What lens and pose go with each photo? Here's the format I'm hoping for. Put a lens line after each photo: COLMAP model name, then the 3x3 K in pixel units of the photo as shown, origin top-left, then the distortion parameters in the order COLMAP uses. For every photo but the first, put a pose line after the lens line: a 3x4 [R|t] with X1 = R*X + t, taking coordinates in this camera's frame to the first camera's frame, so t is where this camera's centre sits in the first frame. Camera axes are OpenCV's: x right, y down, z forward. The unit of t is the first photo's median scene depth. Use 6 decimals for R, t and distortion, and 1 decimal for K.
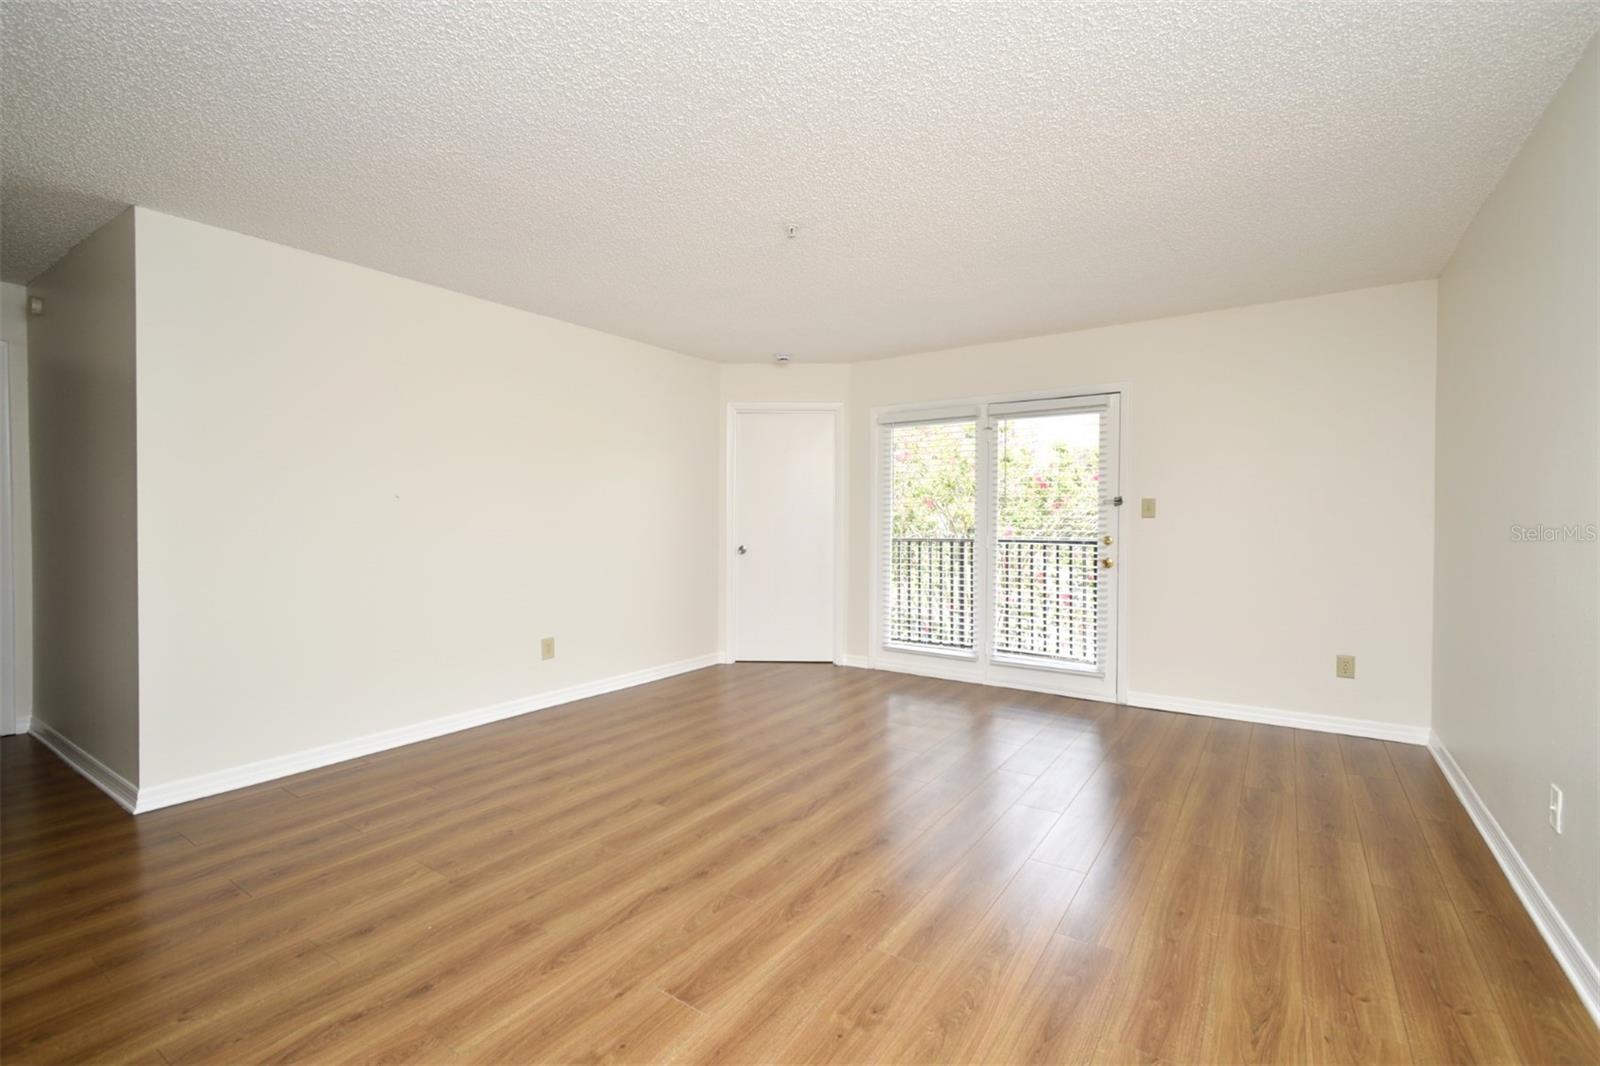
lens RADIAL K [[707.3, 0, 804.7], [0, 707.3, 526.5], [0, 0, 1]] dist [0.005775, -0.003257]
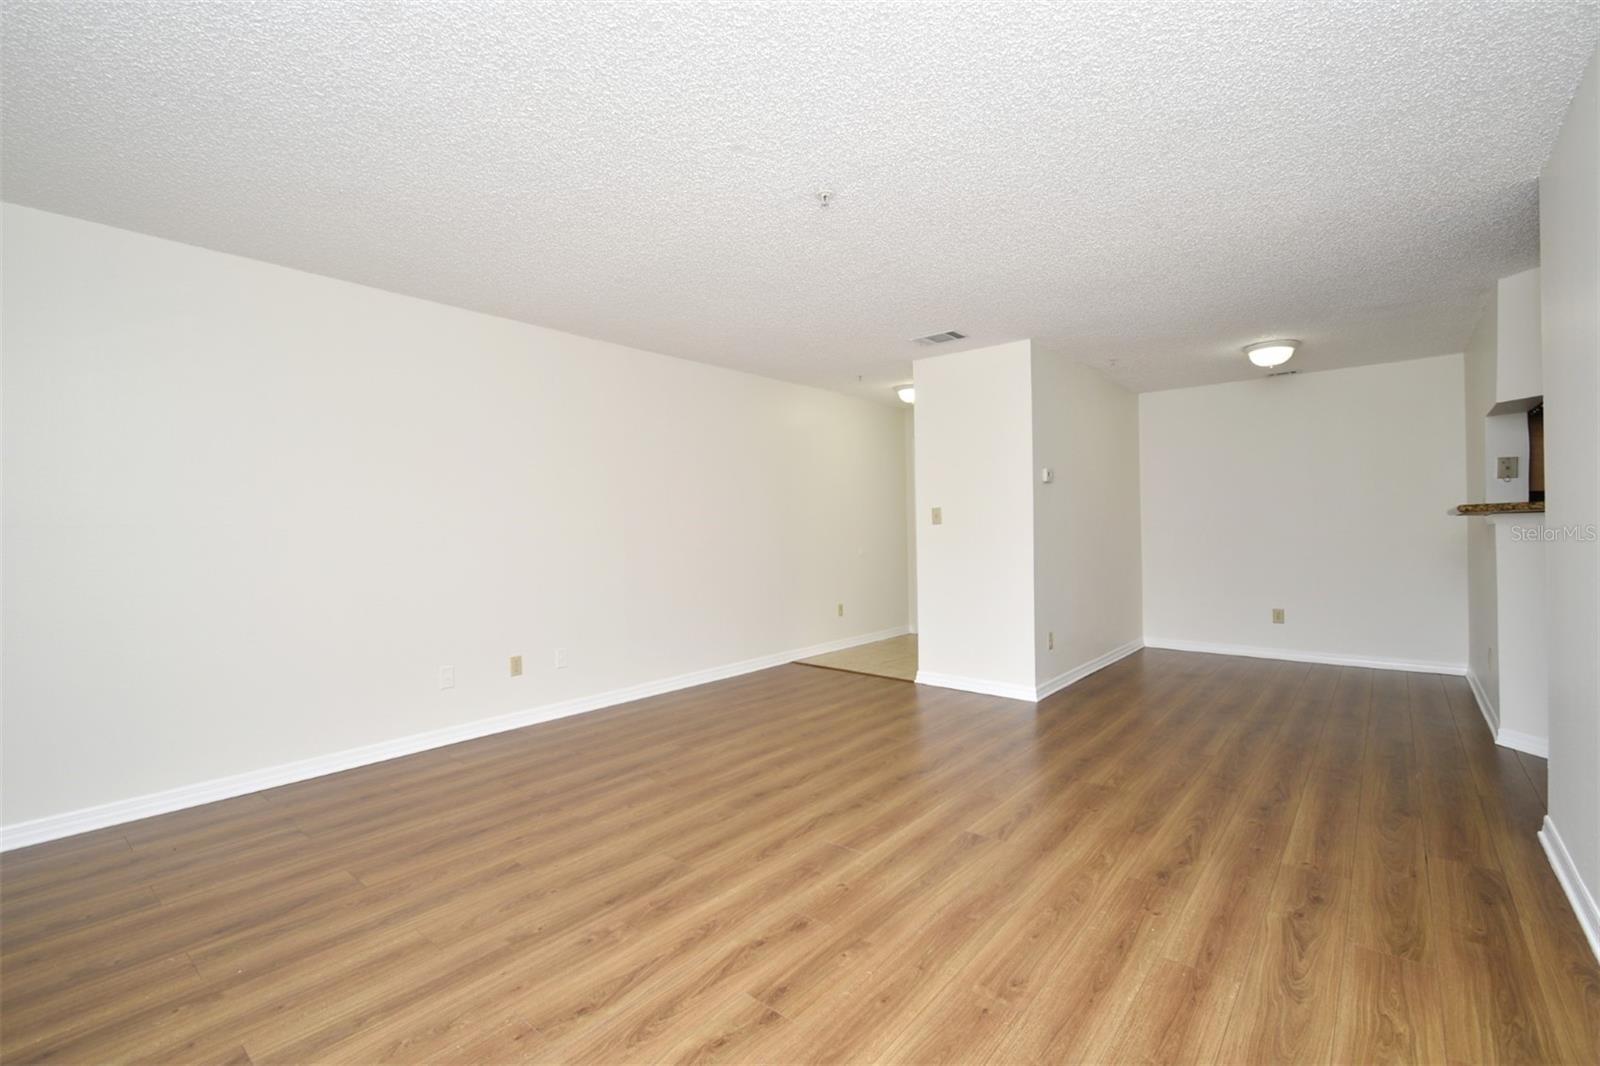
lens RADIAL K [[707.3, 0, 799.7], [0, 707.3, 527.2], [0, 0, 1]] dist [0.005775, -0.003257]
pose [[-0.994687, 0.010568, 0.102405, -0.064807], [0.011893, 0.999853, 0.012334, -0.017483], [-0.102260, 0.013487, -0.994666, 1.648914]]
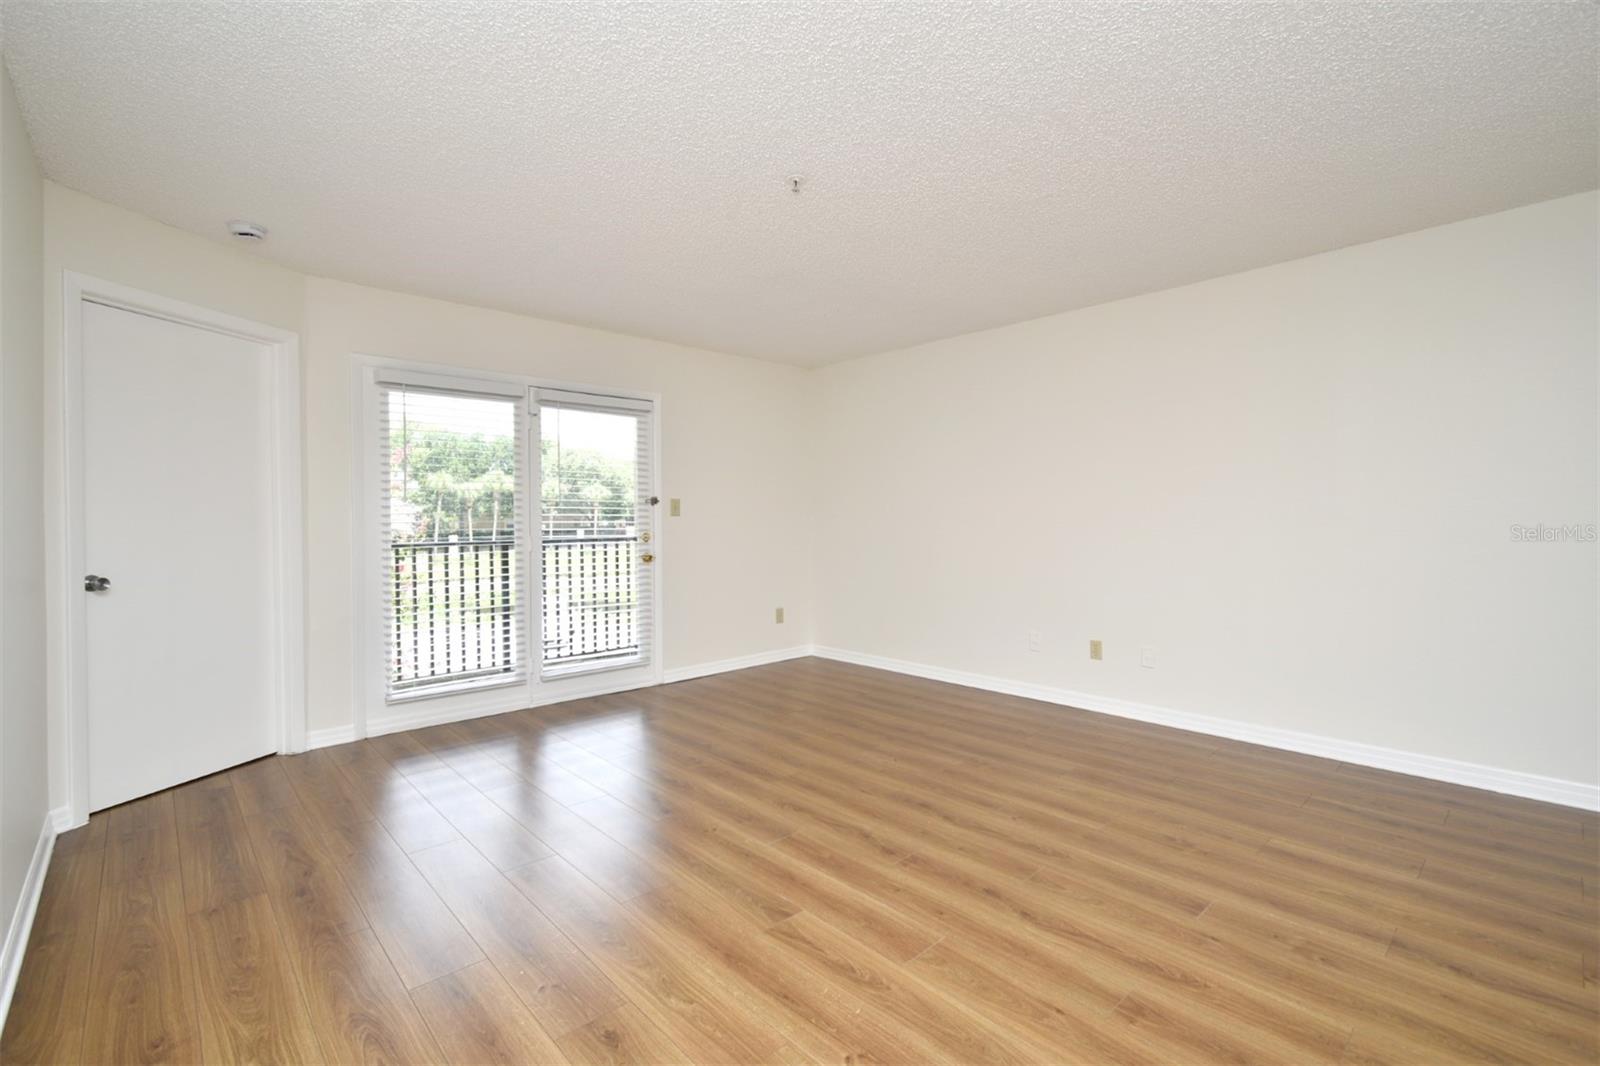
lens RADIAL K [[707.3, 0, 802.6], [0, 707.3, 524.7], [0, 0, 1]] dist [0.005775, -0.003257]
pose [[0.226899, -0.012395, 0.973840, -0.760745], [0.017110, 0.999815, 0.008739, -0.005596], [-0.973768, 0.014679, 0.227069, 0.700759]]
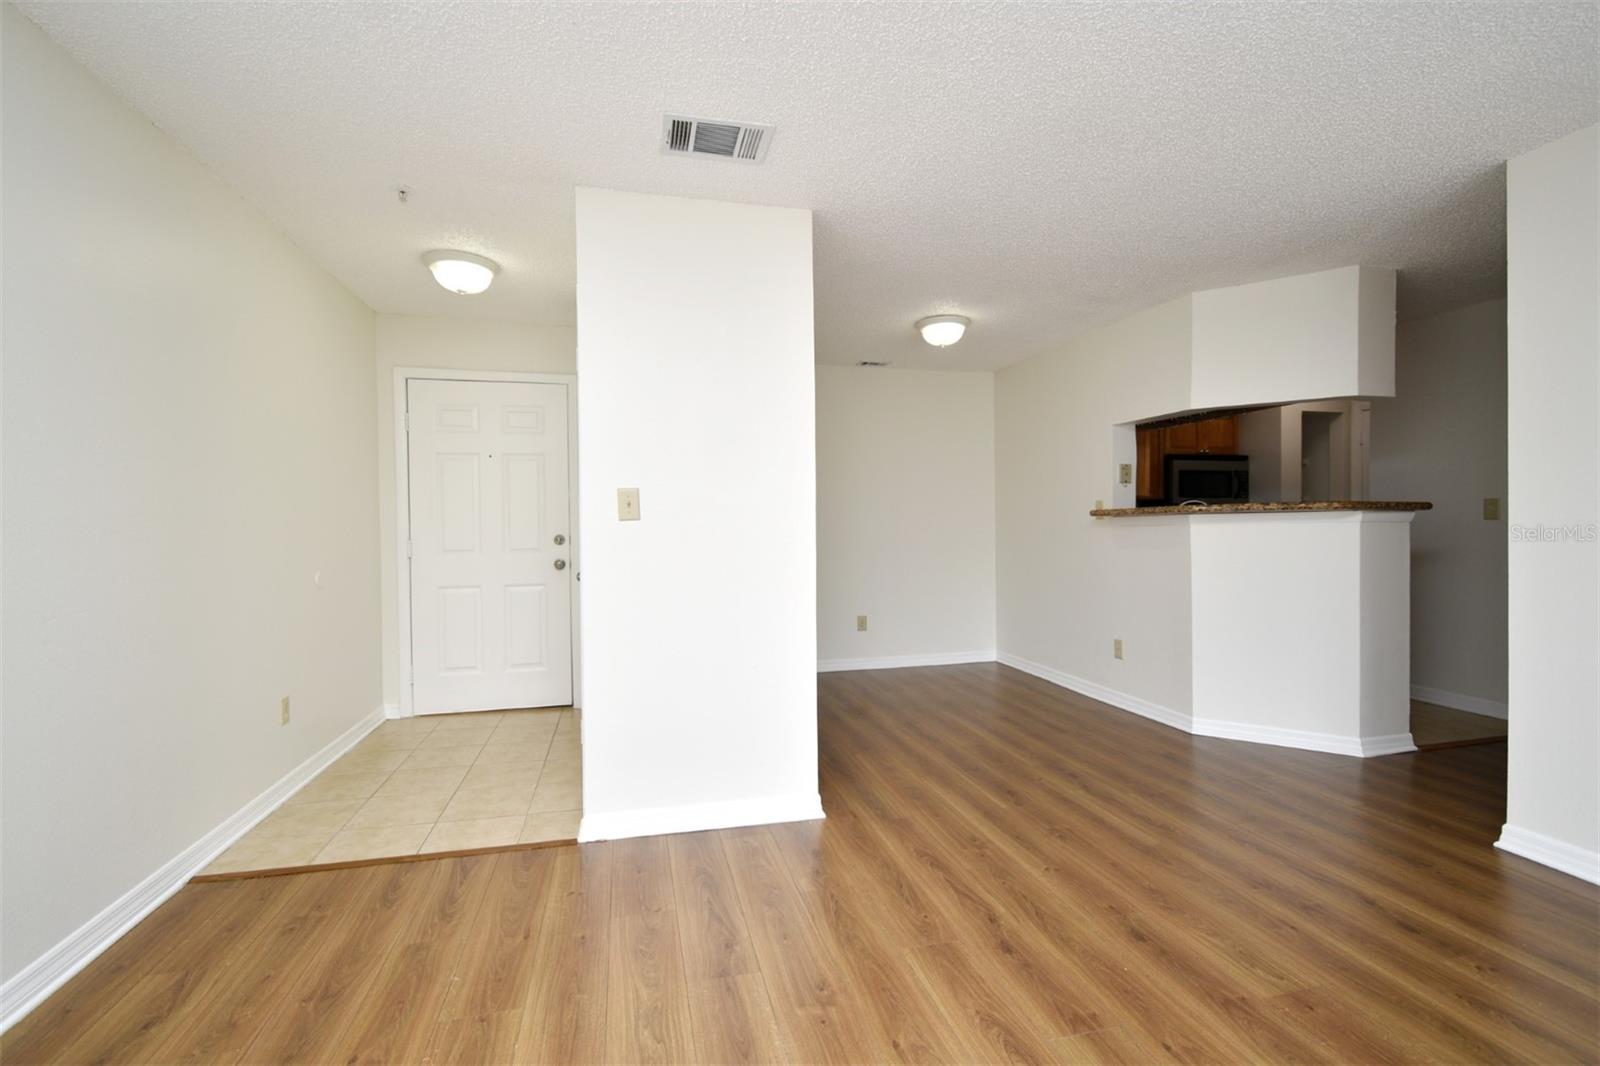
lens RADIAL K [[707.3, 0, 799.9], [0, 707.3, 528.2], [0, 0, 1]] dist [0.005775, -0.003257]
pose [[-0.670870, 0.008759, -0.741523, 0.247573], [-0.002119, 0.999904, 0.013728, -0.004250], [0.741572, 0.010780, -0.670787, 0.771884]]
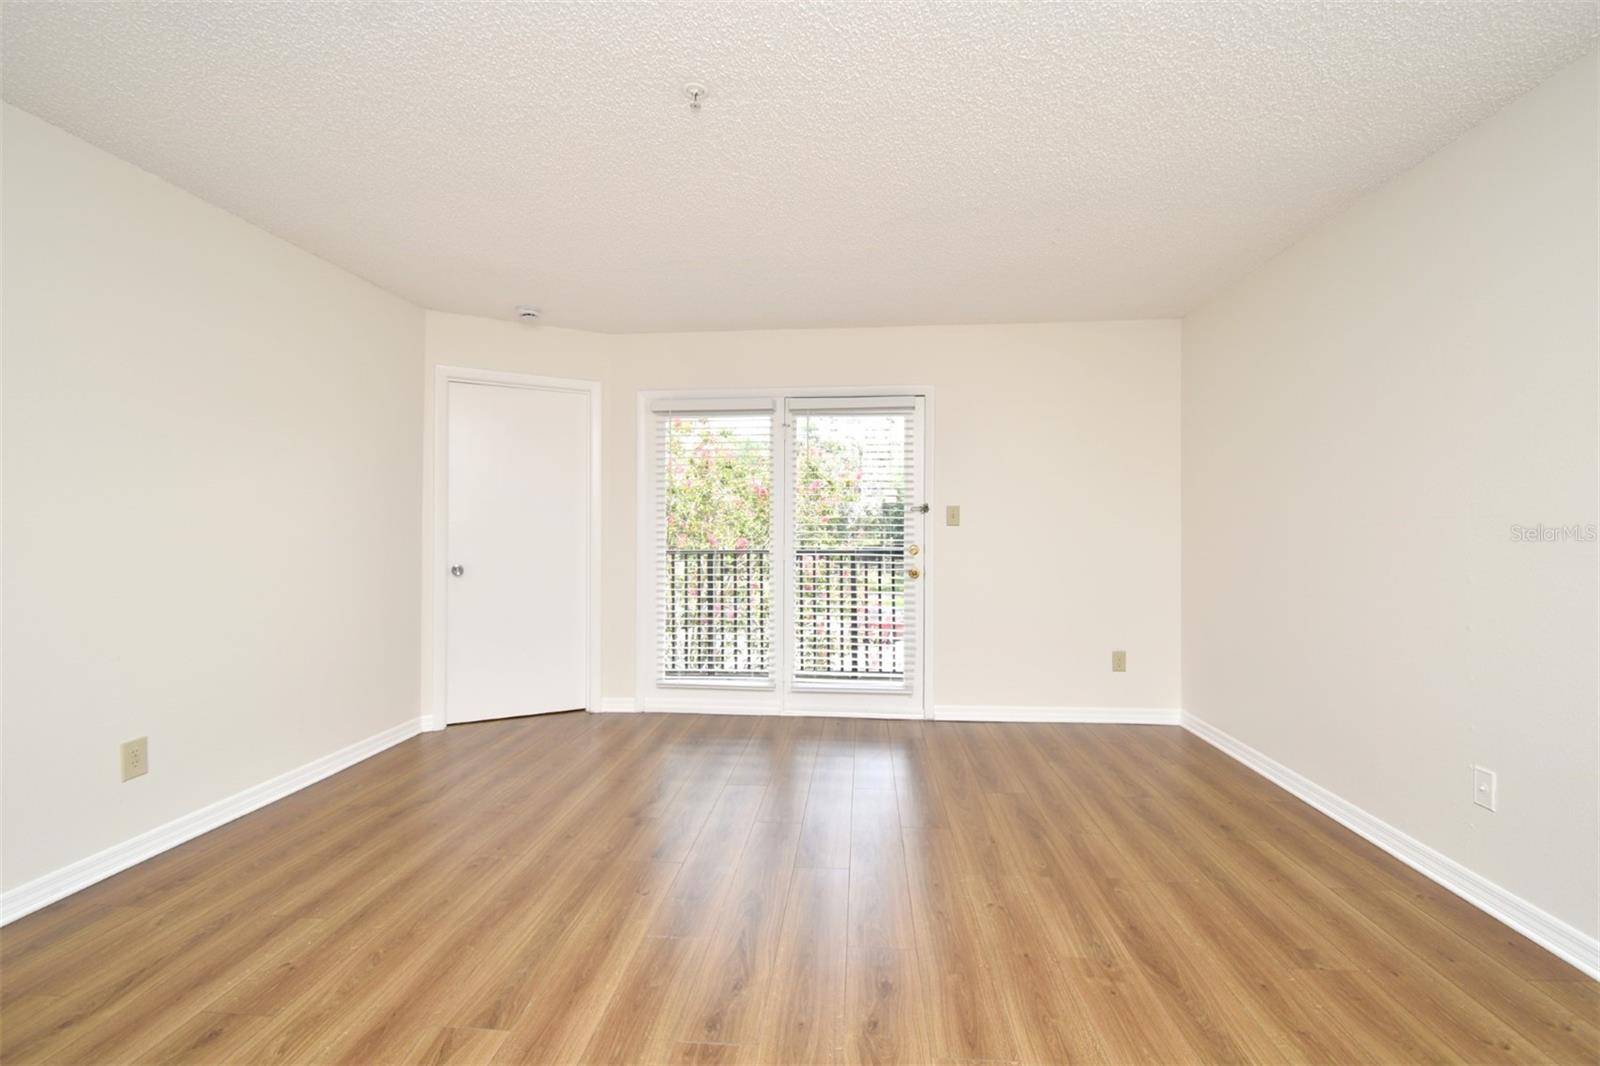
lens RADIAL K [[707.3, 0, 803.4], [0, 707.3, 526.7], [0, 0, 1]] dist [0.005775, -0.003257]
pose [[0.871746, 0.000440, 0.489958, -0.227136], [0.007009, 0.999886, -0.013369, 0.000847], [-0.489909, 0.015088, 0.871643, 0.322424]]
